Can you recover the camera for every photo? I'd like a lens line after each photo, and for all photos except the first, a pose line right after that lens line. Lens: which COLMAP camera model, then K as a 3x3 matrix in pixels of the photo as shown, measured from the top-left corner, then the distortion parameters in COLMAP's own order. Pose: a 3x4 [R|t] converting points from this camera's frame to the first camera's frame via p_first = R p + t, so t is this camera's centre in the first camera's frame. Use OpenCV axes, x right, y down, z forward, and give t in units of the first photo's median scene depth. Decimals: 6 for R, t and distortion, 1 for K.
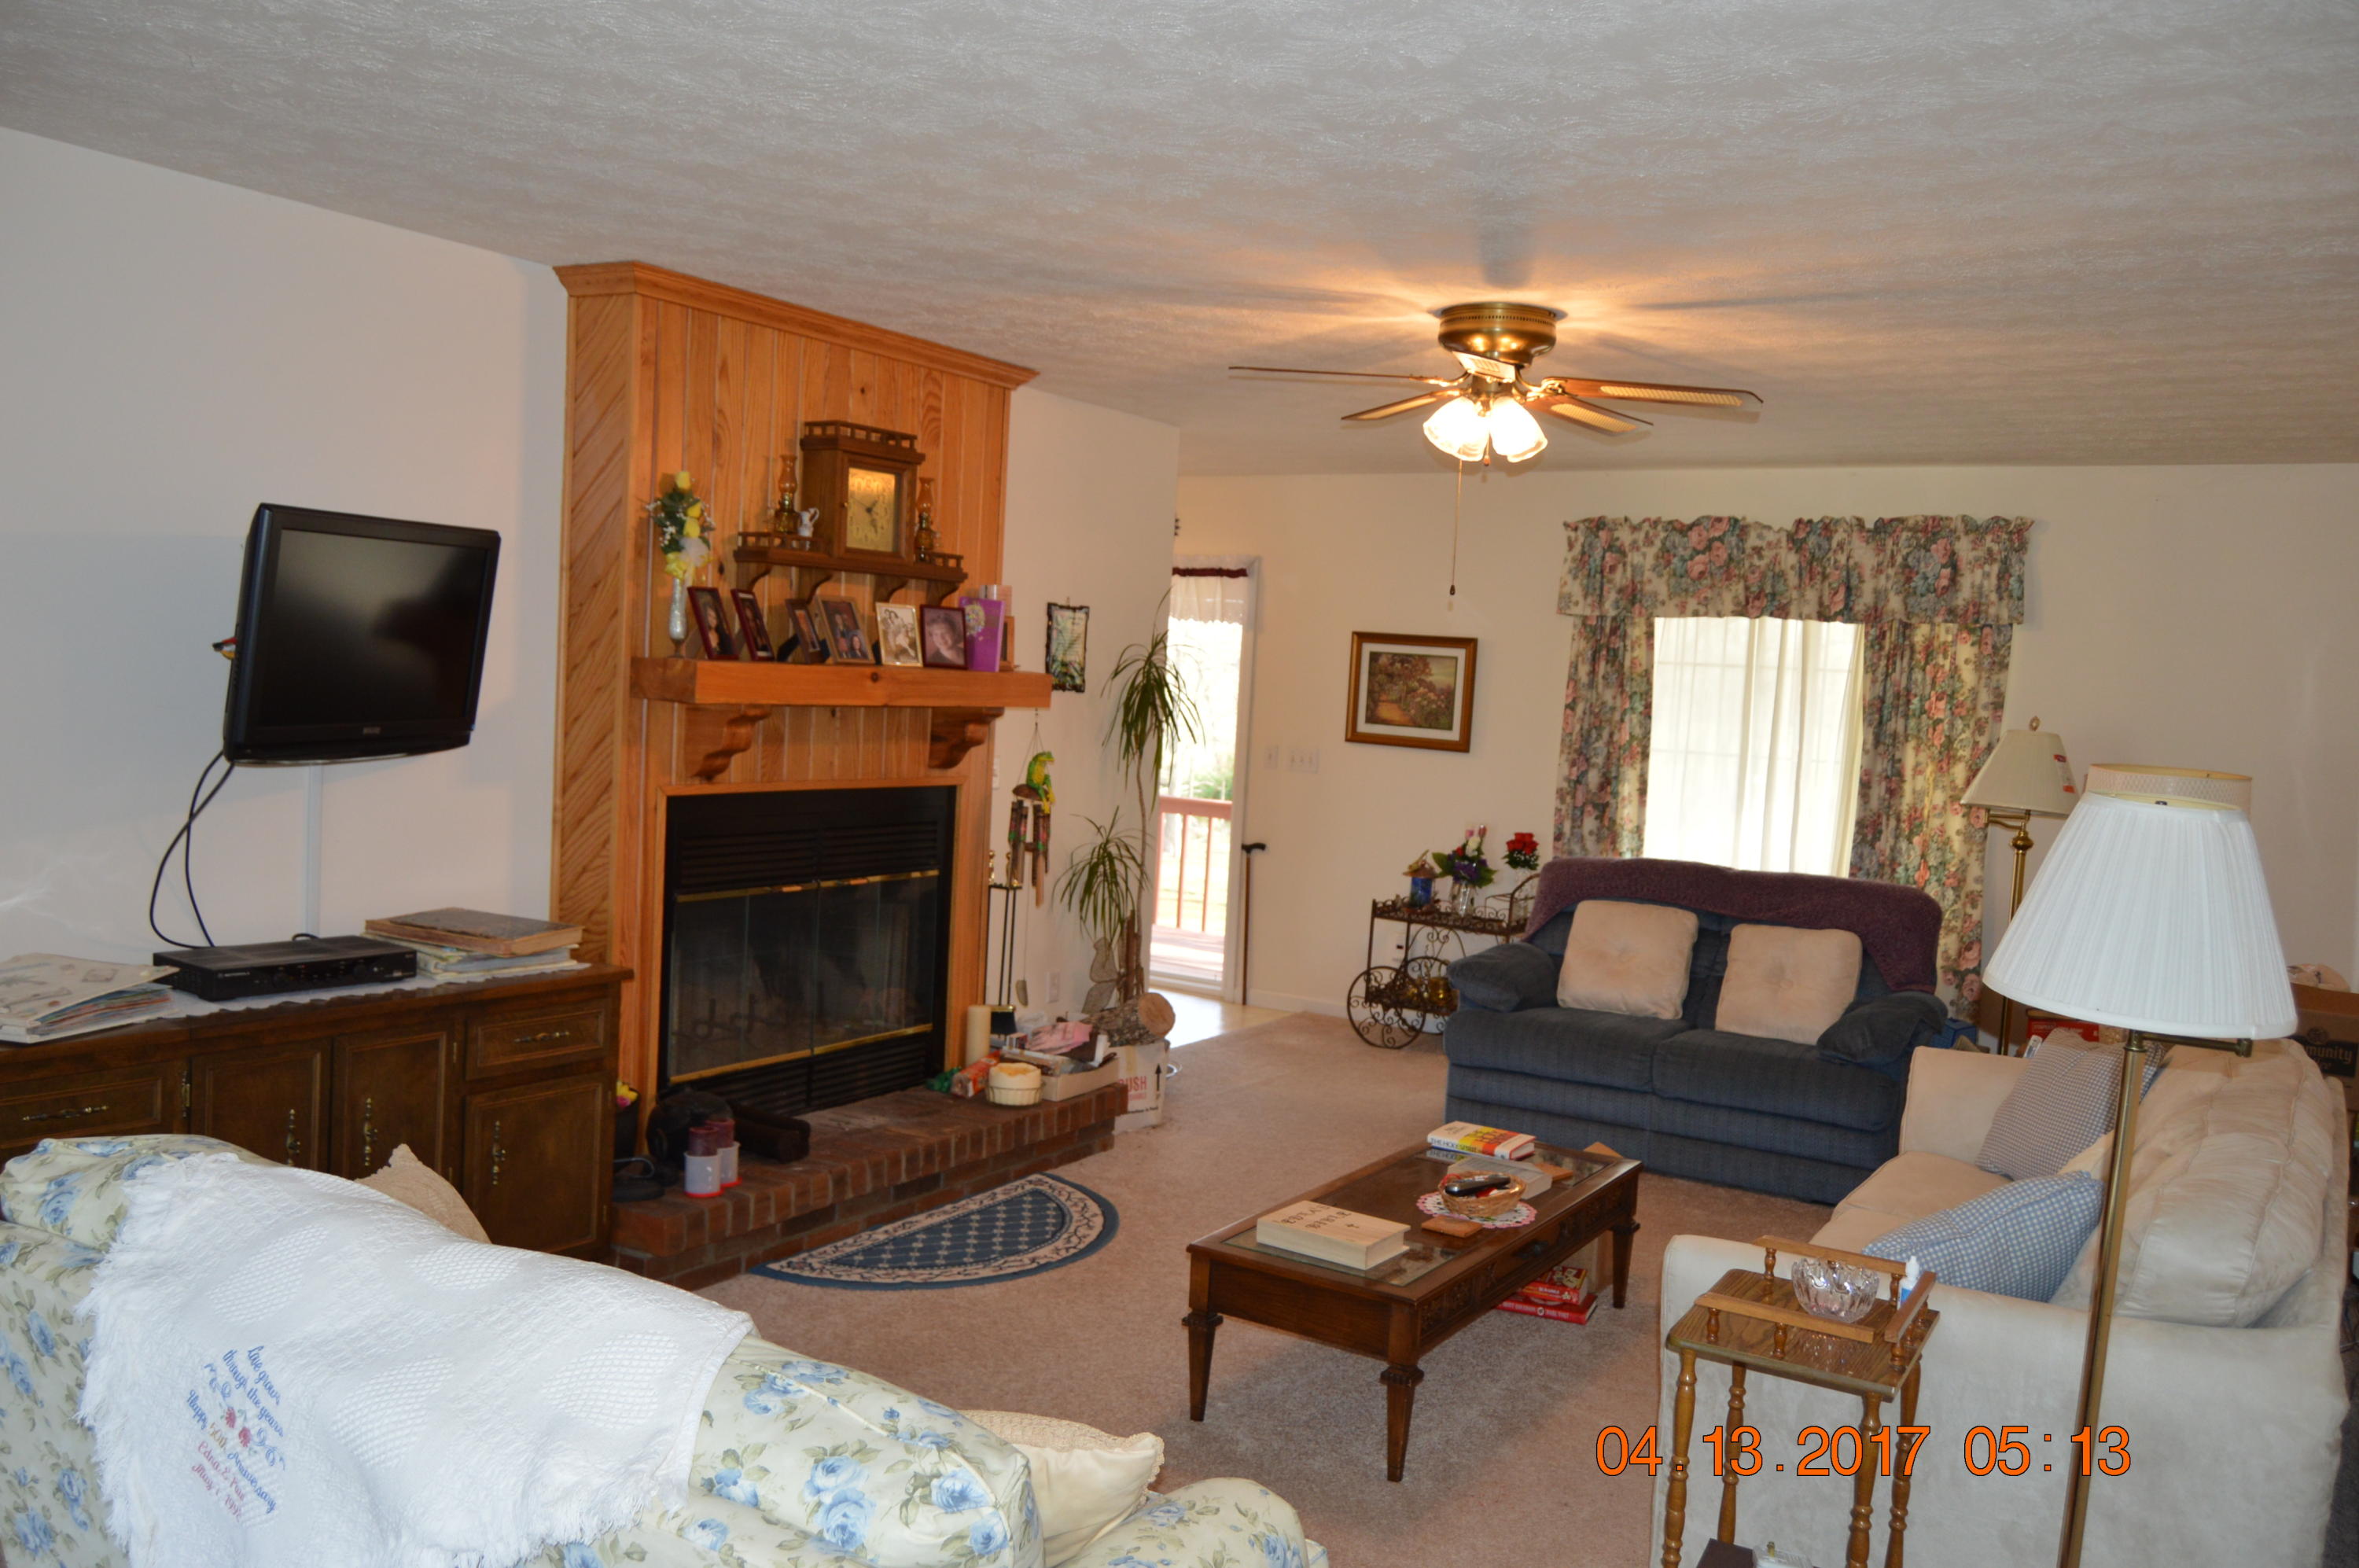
lens RADIAL K [[1870.9, 0, 1188.4], [0, 1870.9, 806.5], [0, 0, 1]] dist [-0.013471, 0.004808]
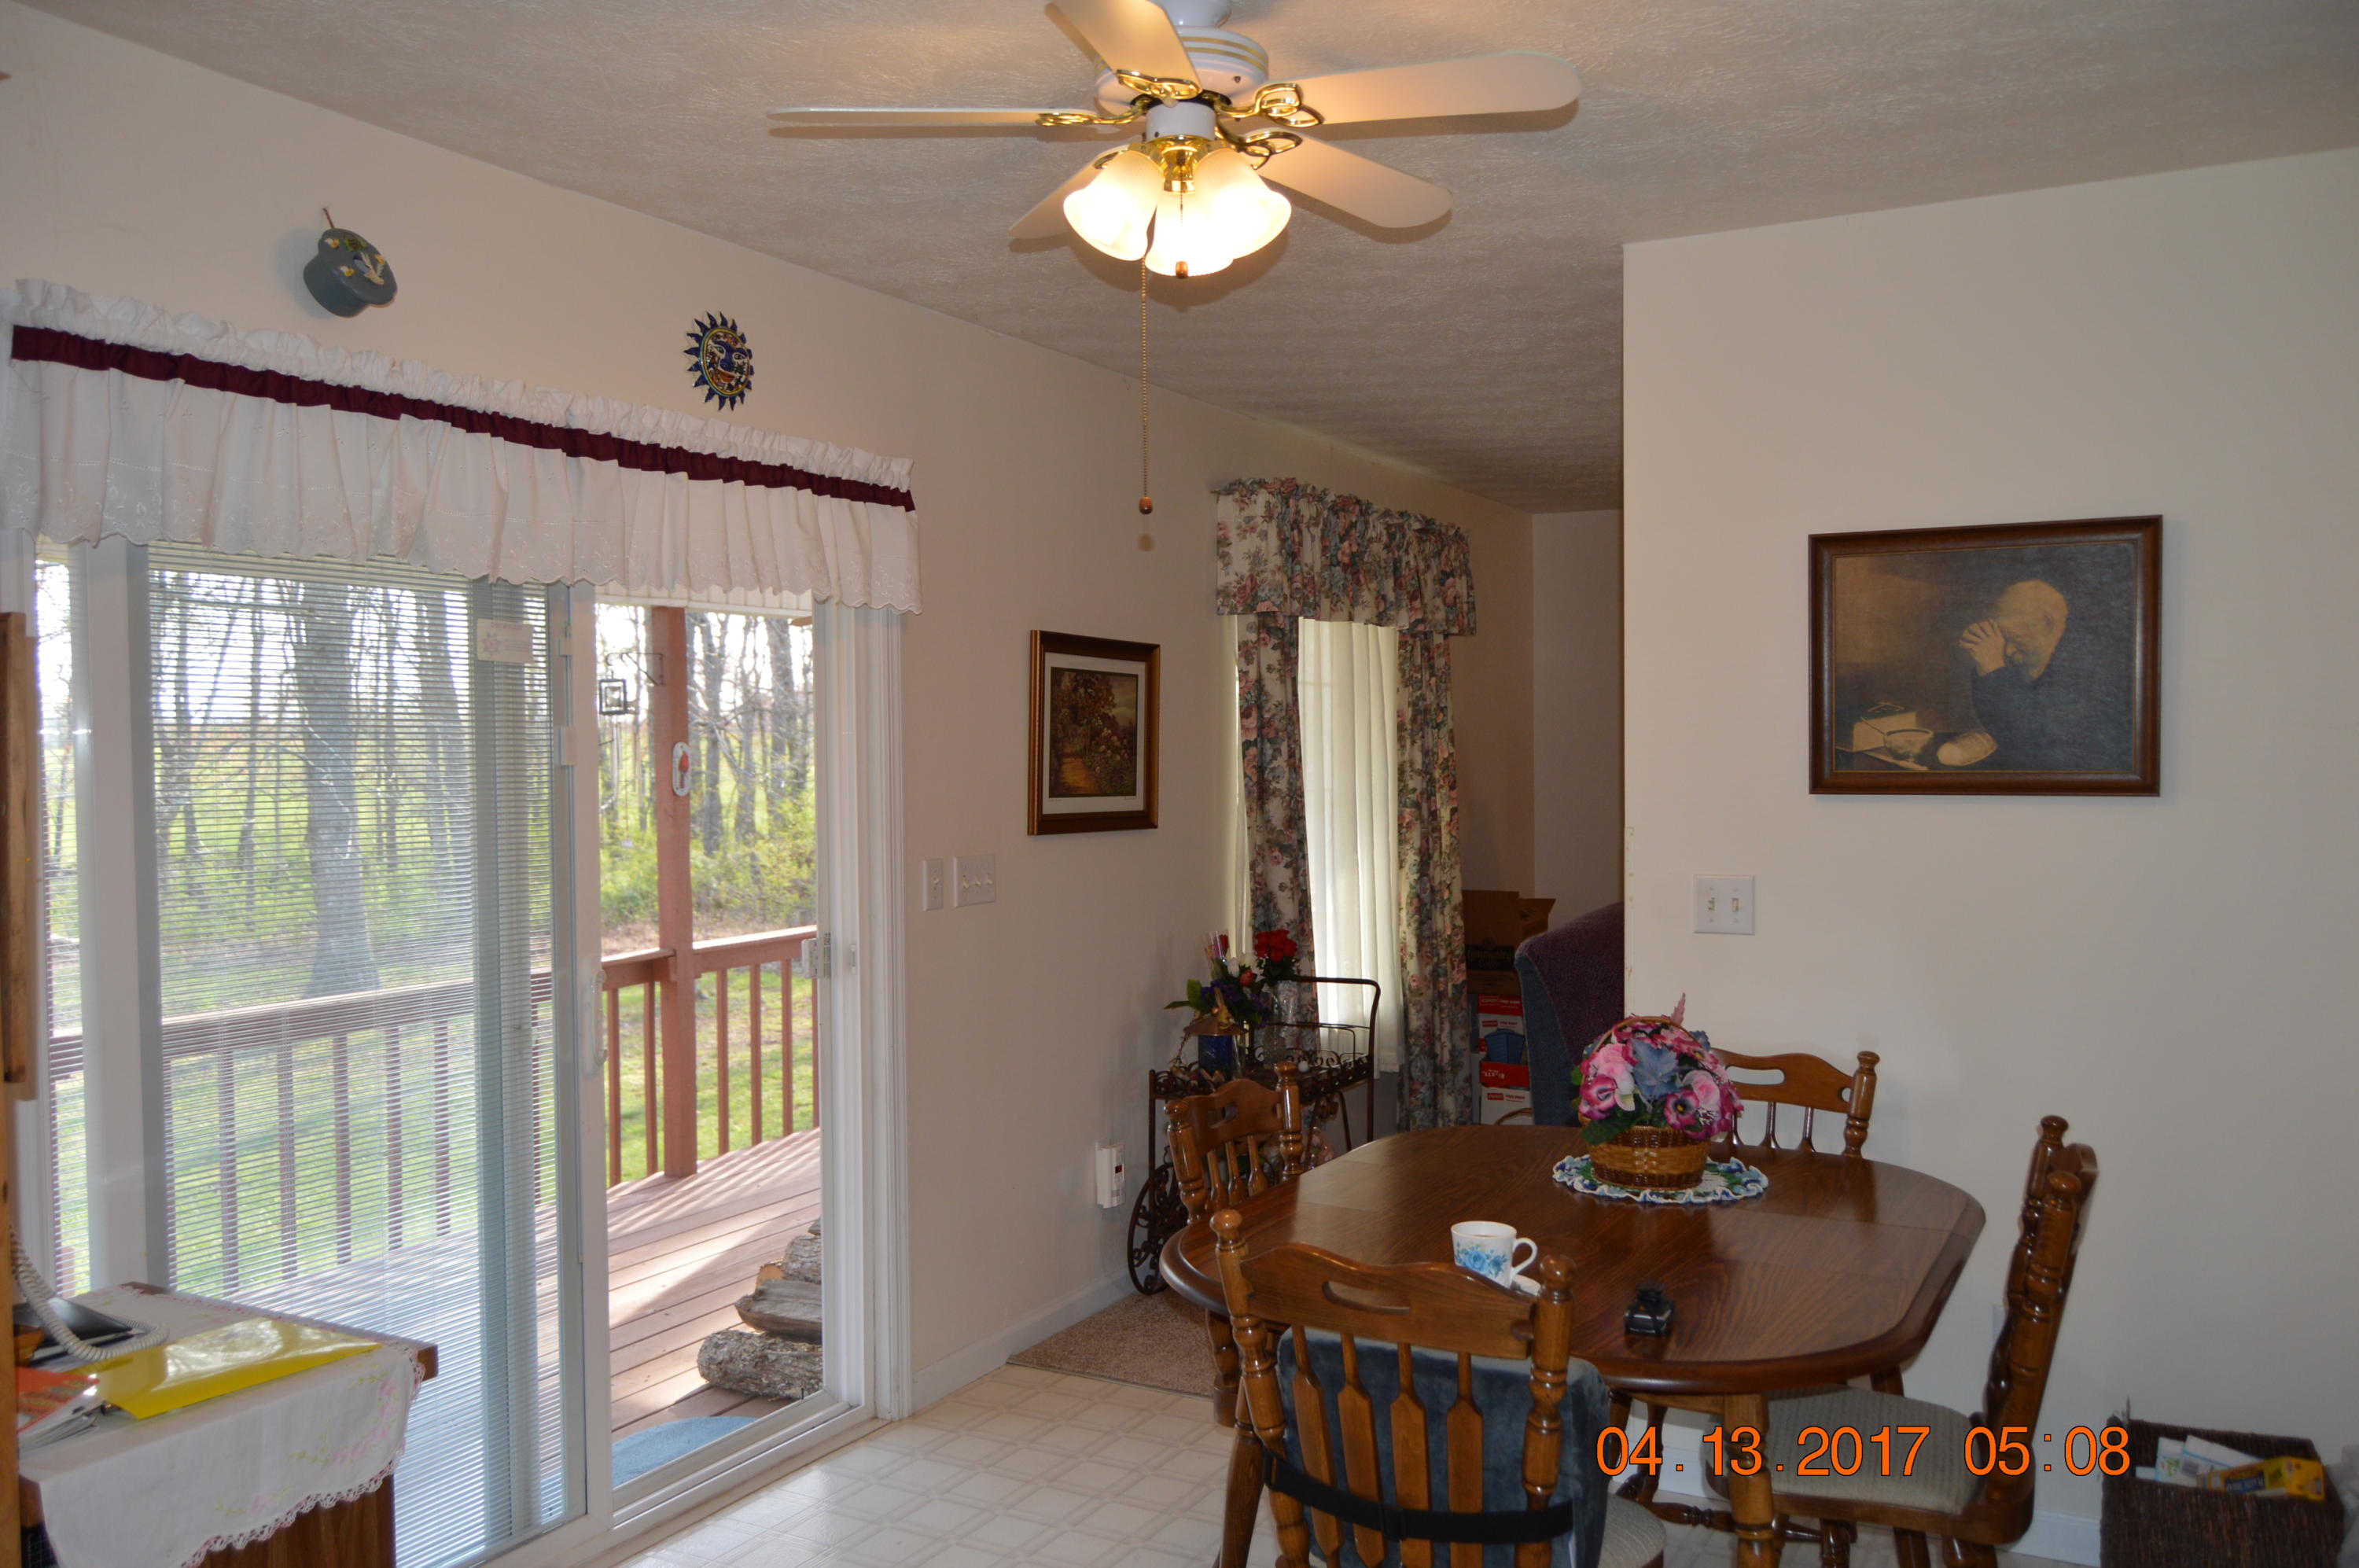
lens RADIAL K [[1870.9, 0, 1172.8], [0, 1870.9, 791.9], [0, 0, 1]] dist [-0.013471, 0.004808]
pose [[-0.078290, -0.083720, 0.993409, -0.674954], [0.073919, 0.993237, 0.089531, -0.137921], [-0.994186, 0.080441, -0.071572, 1.491729]]
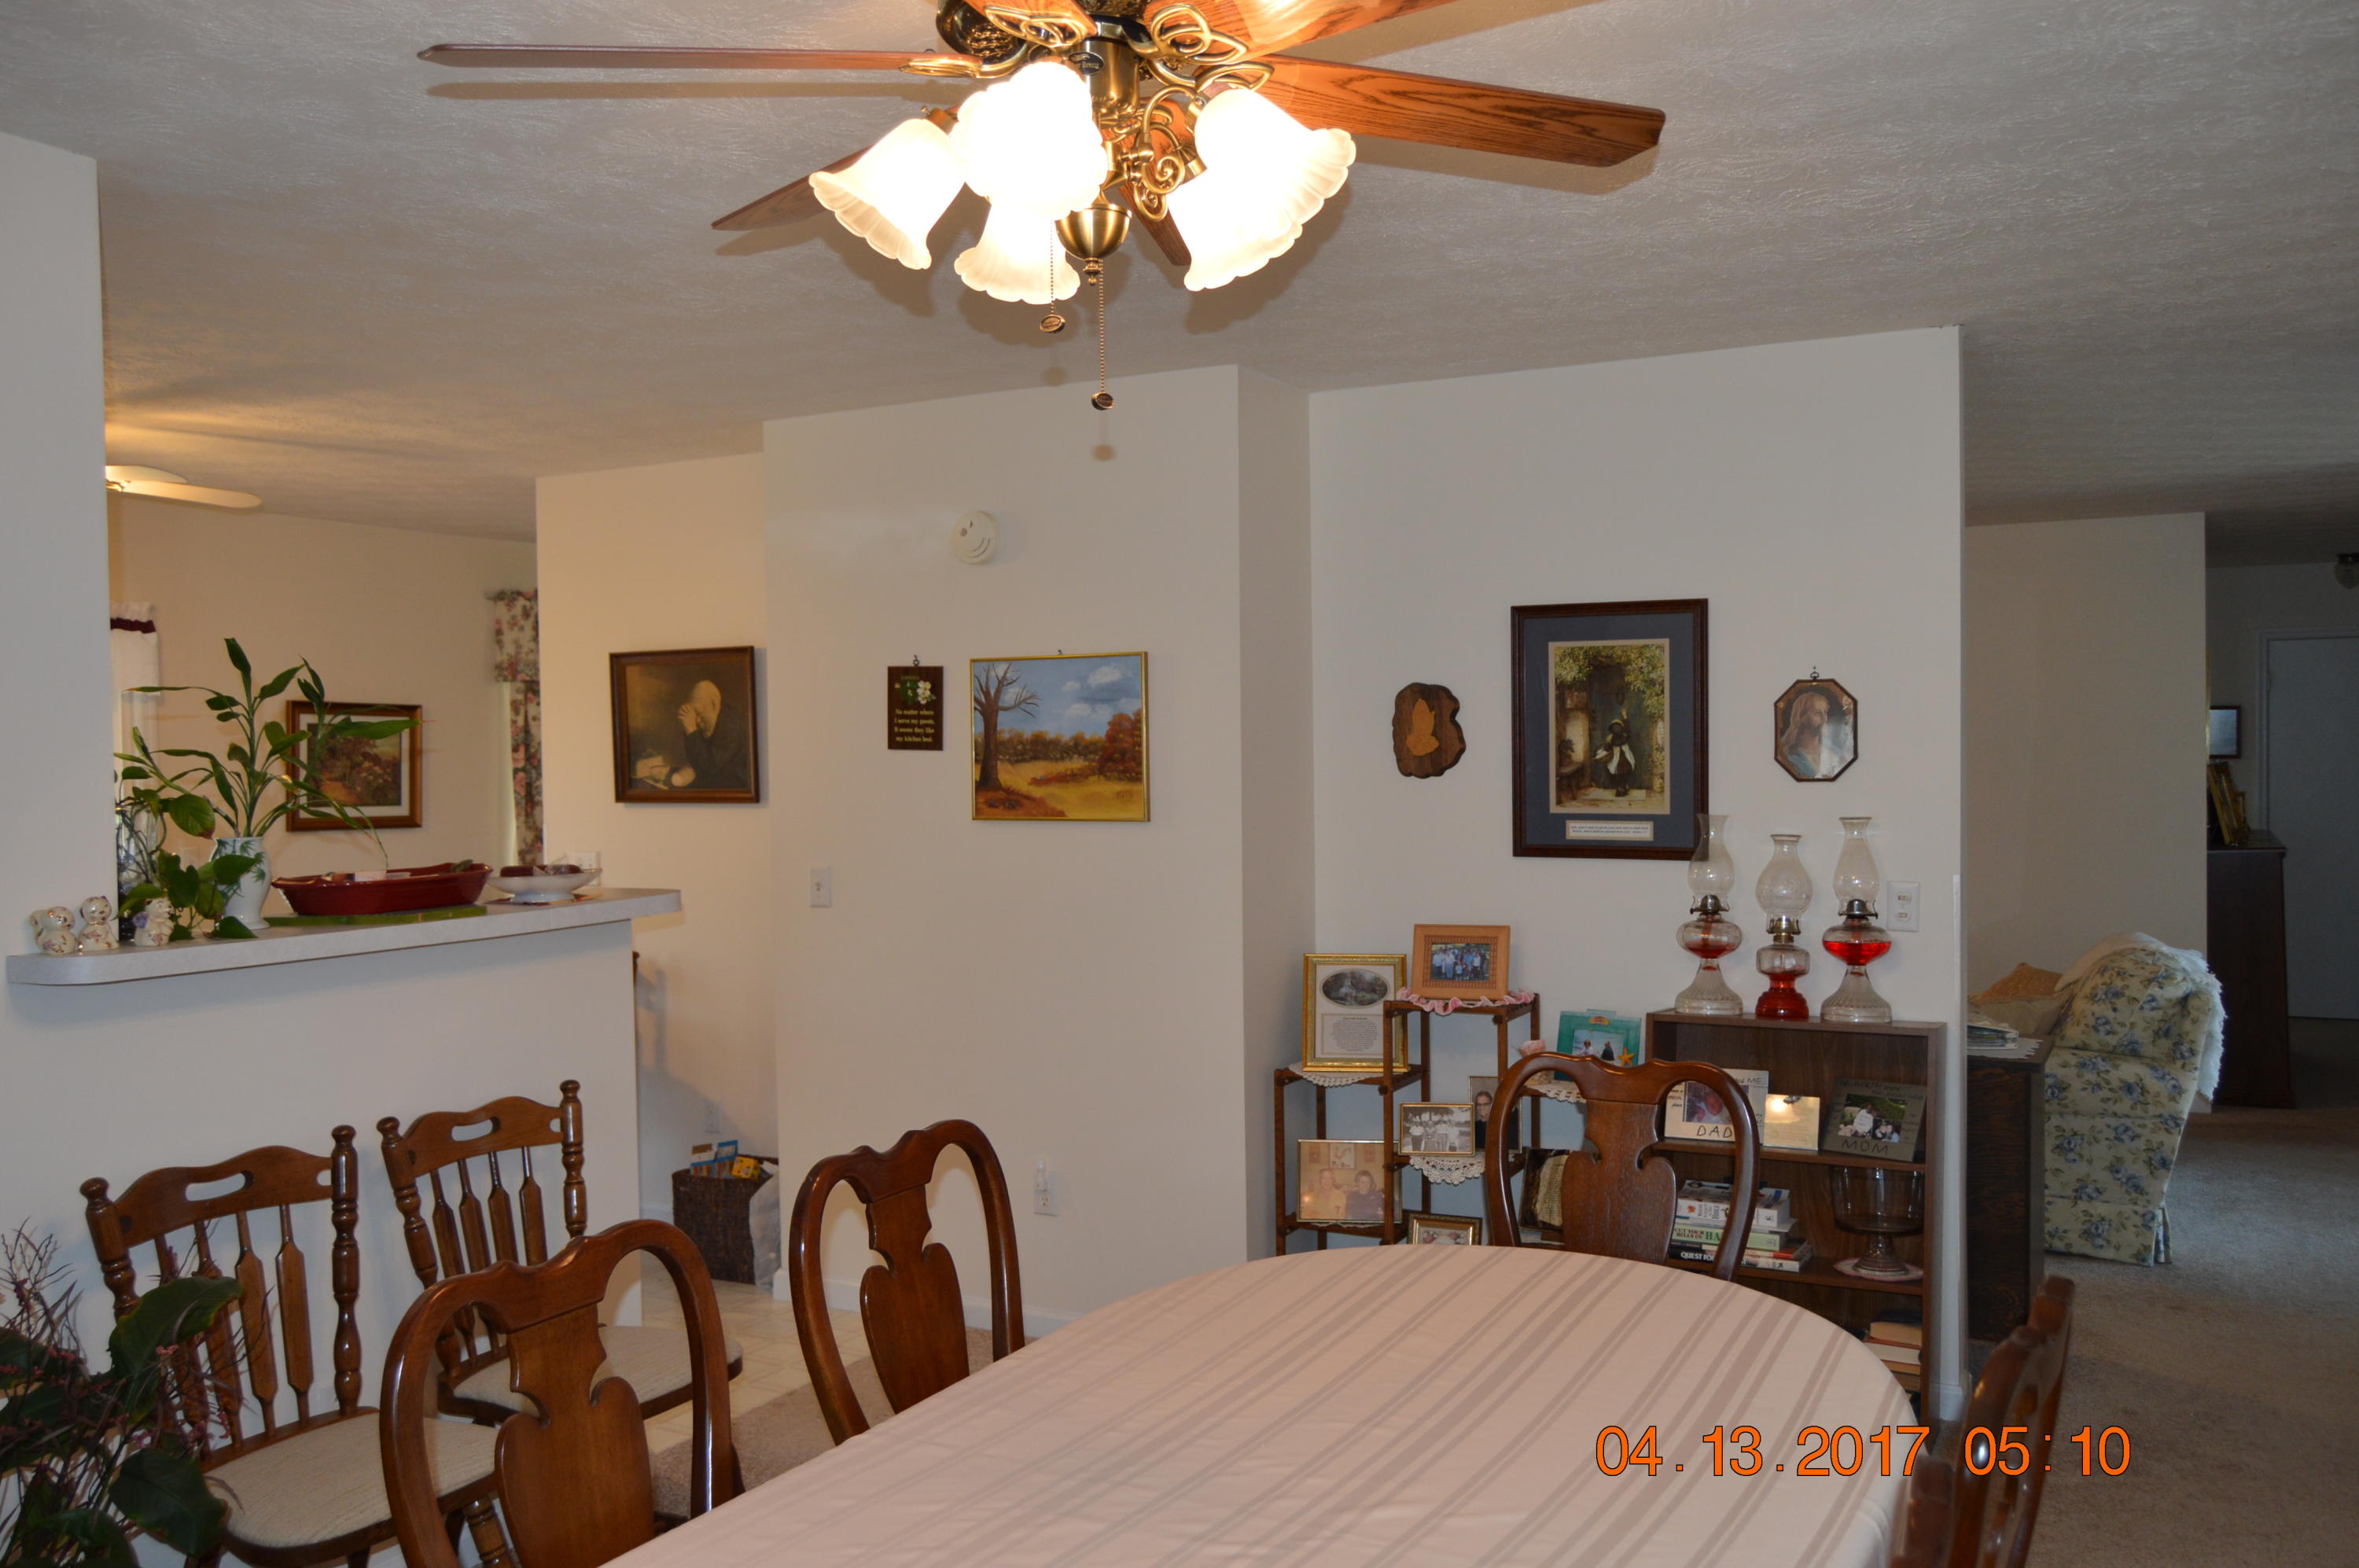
lens RADIAL K [[1870.9, 0, 1188.5], [0, 1870.9, 783.1], [0, 0, 1]] dist [-0.013471, 0.004808]
pose [[-0.092938, -0.073977, 0.992920, -1.165450], [0.078251, 0.993609, 0.081353, -0.138626], [-0.992592, 0.085257, -0.086555, 1.003407]]
